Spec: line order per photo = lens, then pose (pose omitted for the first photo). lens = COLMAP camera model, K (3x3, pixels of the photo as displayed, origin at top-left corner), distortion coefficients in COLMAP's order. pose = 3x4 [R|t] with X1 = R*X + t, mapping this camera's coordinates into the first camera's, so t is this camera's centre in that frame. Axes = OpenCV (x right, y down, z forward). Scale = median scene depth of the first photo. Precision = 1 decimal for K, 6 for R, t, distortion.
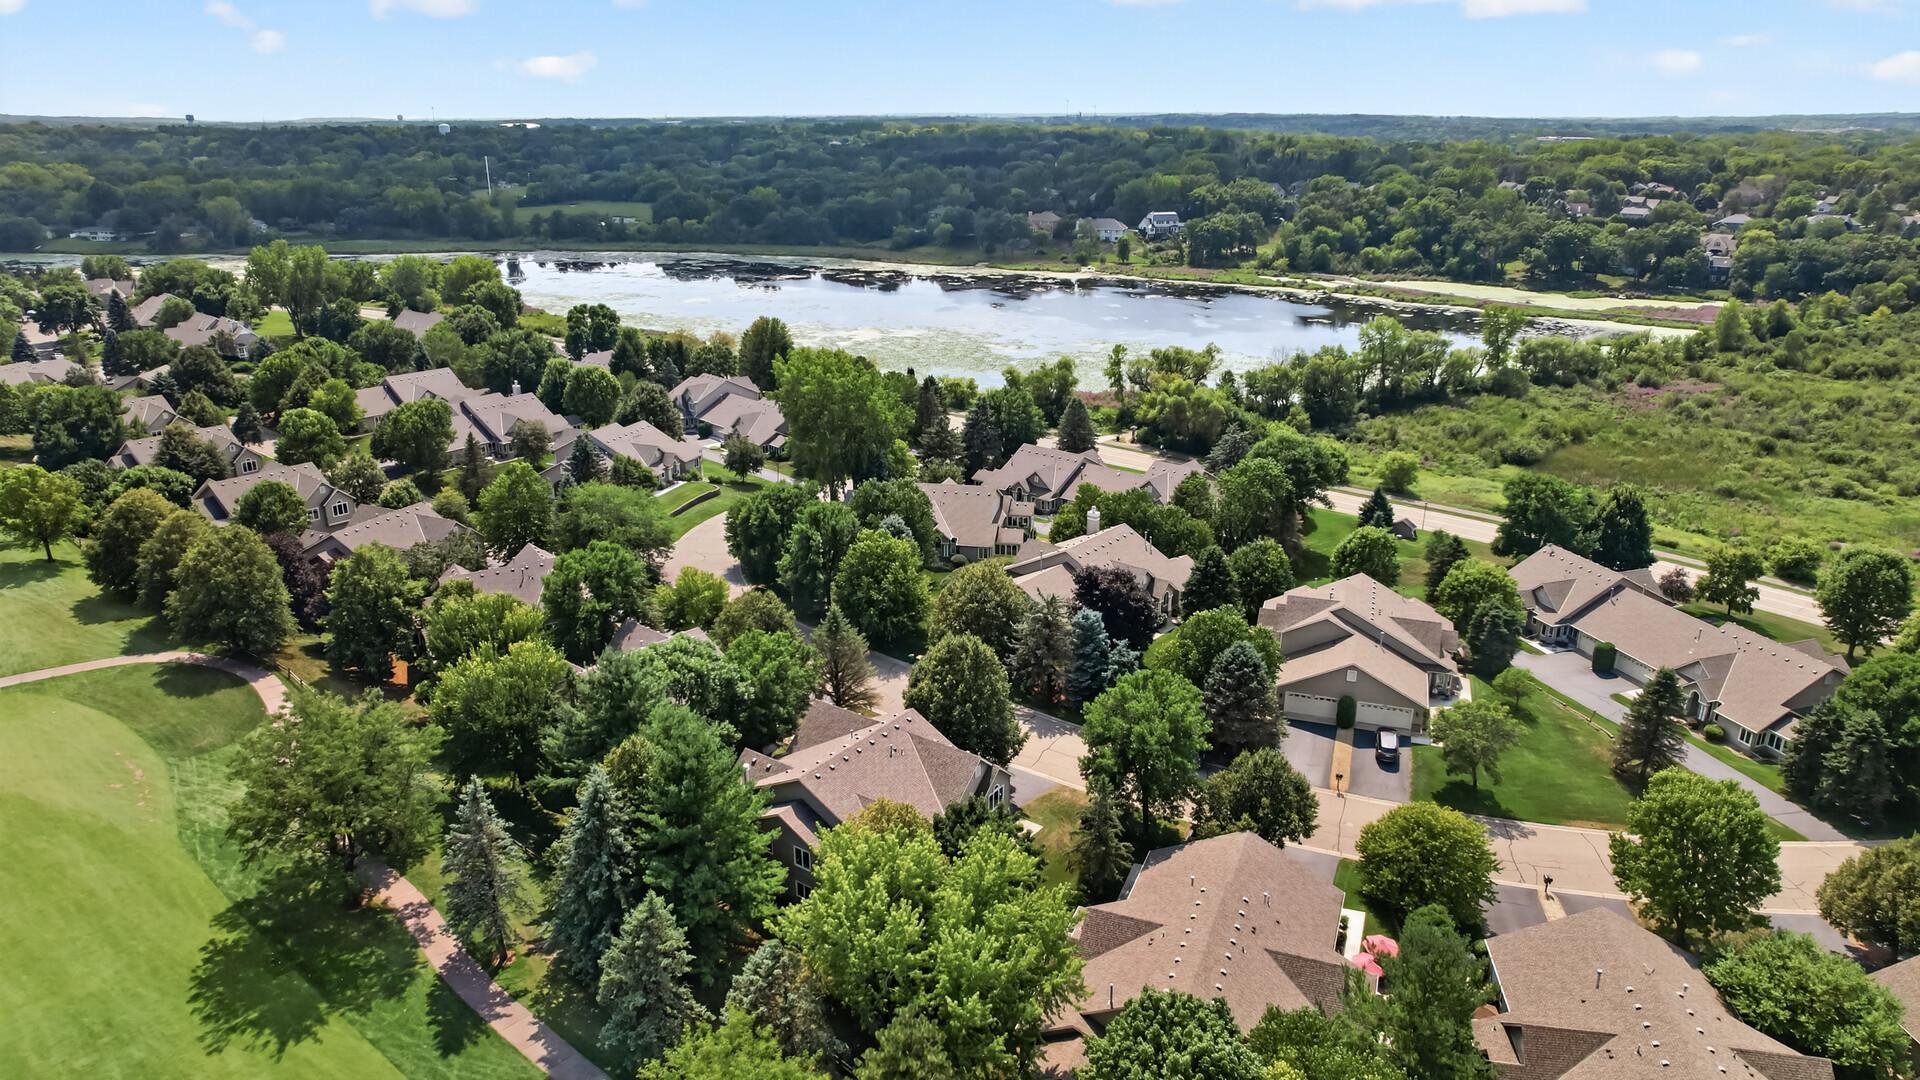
lens RADIAL K [[1229.1, 0, 967.8], [0, 1229.1, 547.0], [0, 0, 1]] dist [-0.062847, 0.048066]
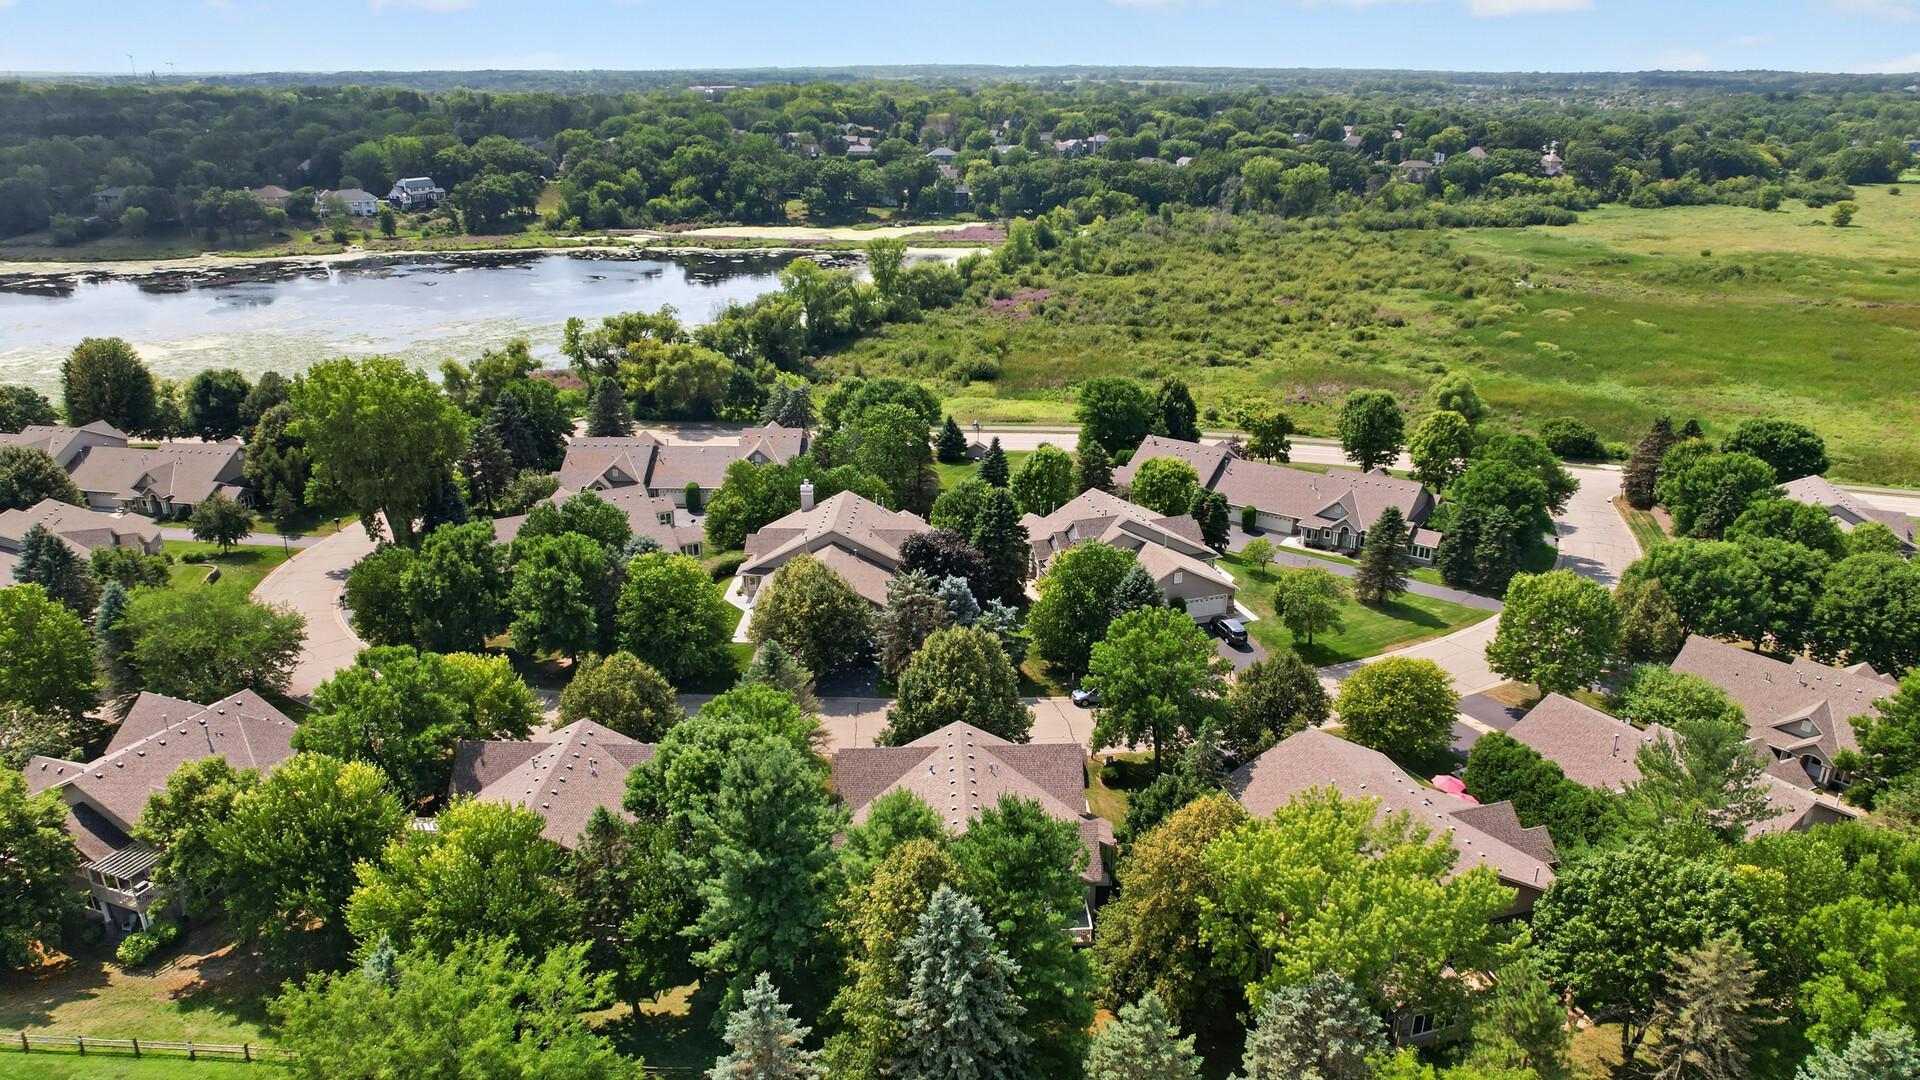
lens RADIAL K [[1229.1, 0, 976.0], [0, 1229.1, 553.4], [0, 0, 1]] dist [-0.062847, 0.048066]
pose [[0.789971, -0.226522, 0.569766, -0.096832], [0.204712, 0.973372, 0.103154, -0.013687], [-0.577961, 0.035149, 0.815307, 0.049046]]
